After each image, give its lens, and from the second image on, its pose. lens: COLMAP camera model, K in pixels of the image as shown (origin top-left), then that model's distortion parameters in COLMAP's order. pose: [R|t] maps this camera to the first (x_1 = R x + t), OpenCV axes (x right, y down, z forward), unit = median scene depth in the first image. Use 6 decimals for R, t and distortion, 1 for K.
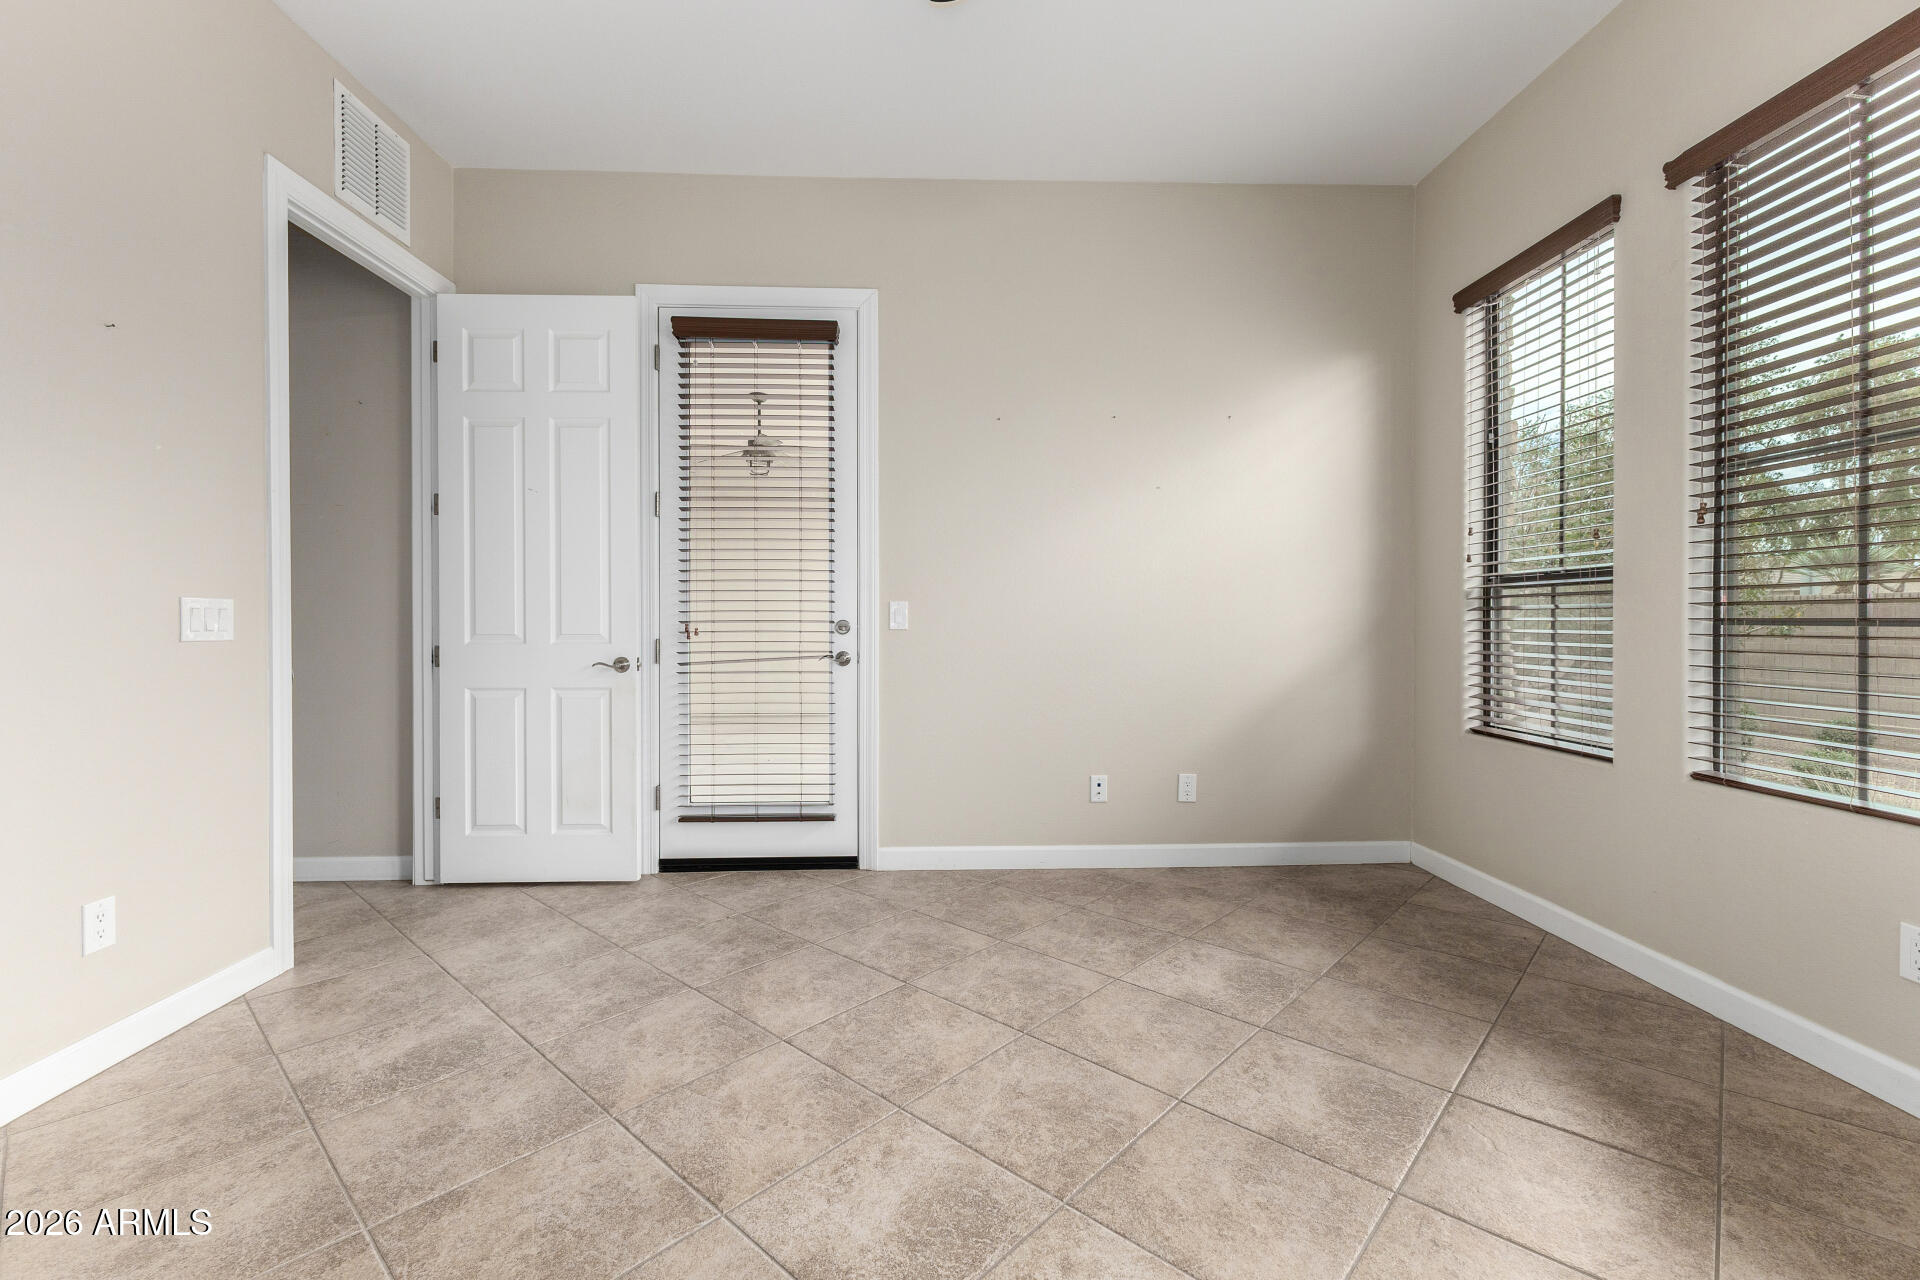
lens RADIAL K [[827.5, 0, 961.0], [0, 827.5, 630.3], [0, 0, 1]] dist [0.012053, -0.002803]
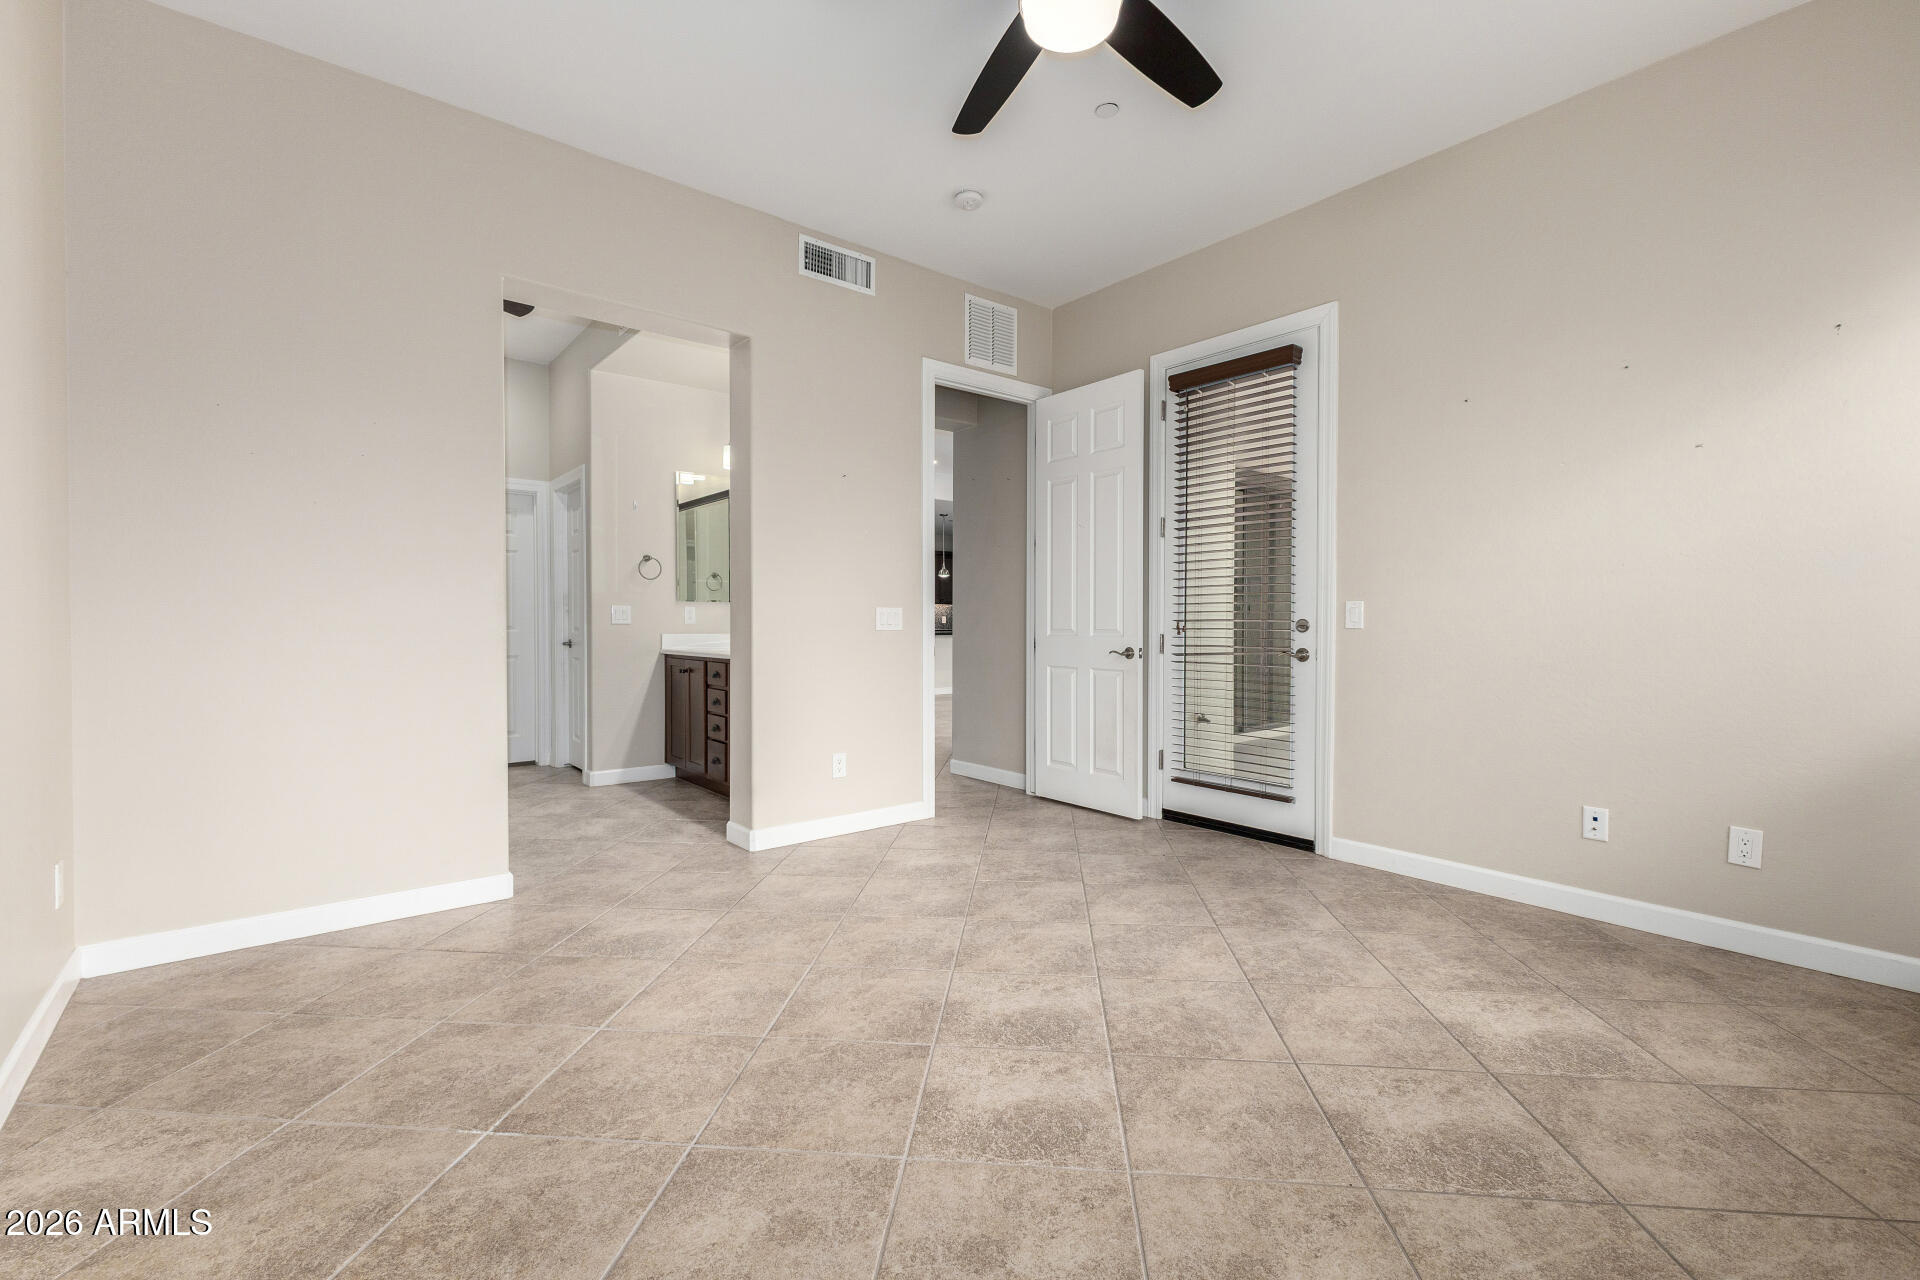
lens RADIAL K [[827.5, 0, 969.5], [0, 827.5, 635.4], [0, 0, 1]] dist [0.012053, -0.002803]
pose [[0.608628, 0.016827, -0.793277, 0.513470], [-0.009005, 0.999857, 0.014300, -0.003040], [0.793404, -0.001560, 0.608693, 0.000137]]
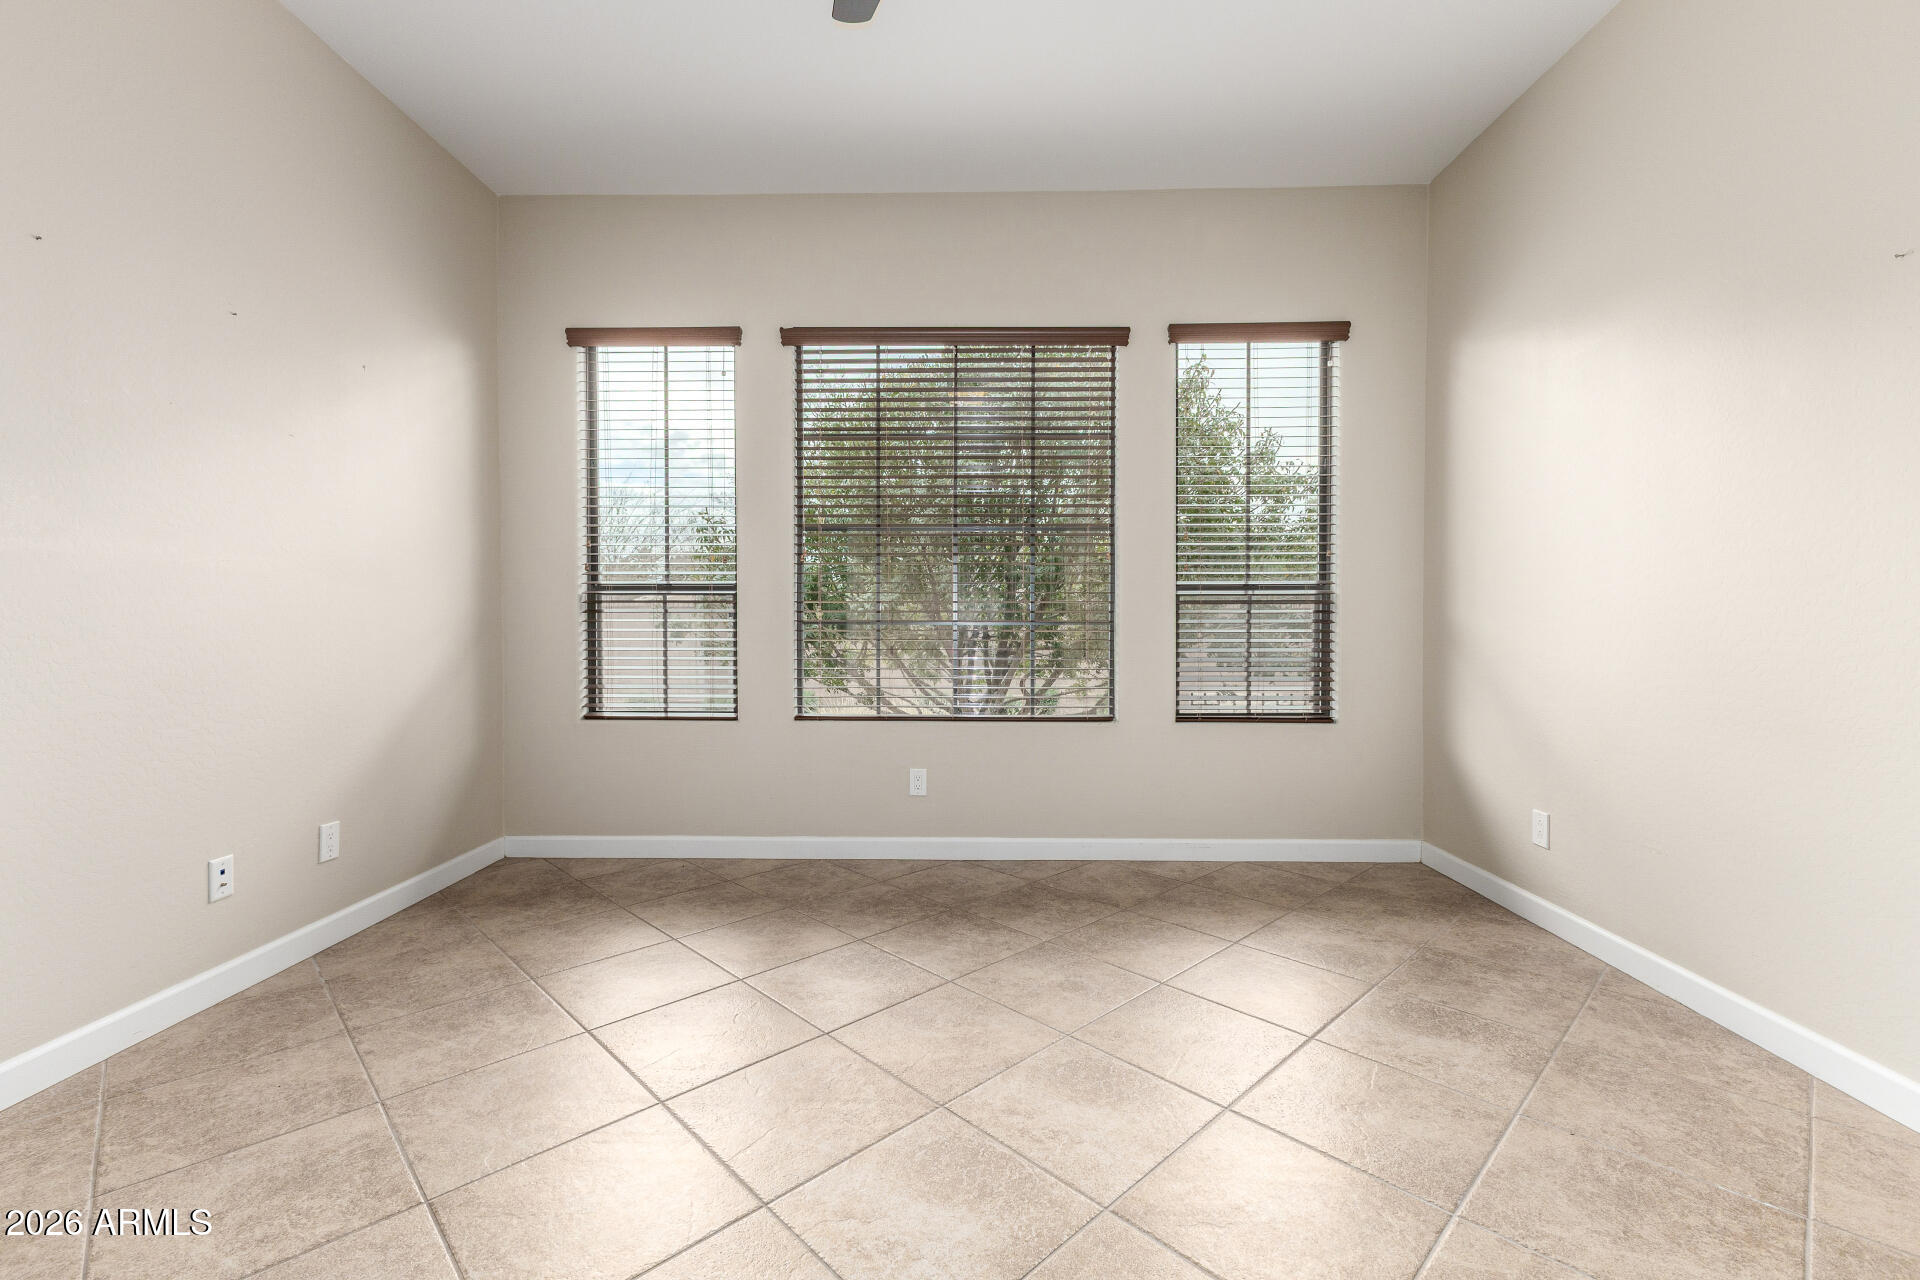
lens RADIAL K [[827.5, 0, 954.5], [0, 827.5, 636.2], [0, 0, 1]] dist [0.012053, -0.002803]
pose [[0.064756, -0.015198, 0.997785, -0.520785], [0.010619, 0.999838, 0.014540, -0.002797], [-0.997845, 0.009654, 0.064907, 0.442349]]
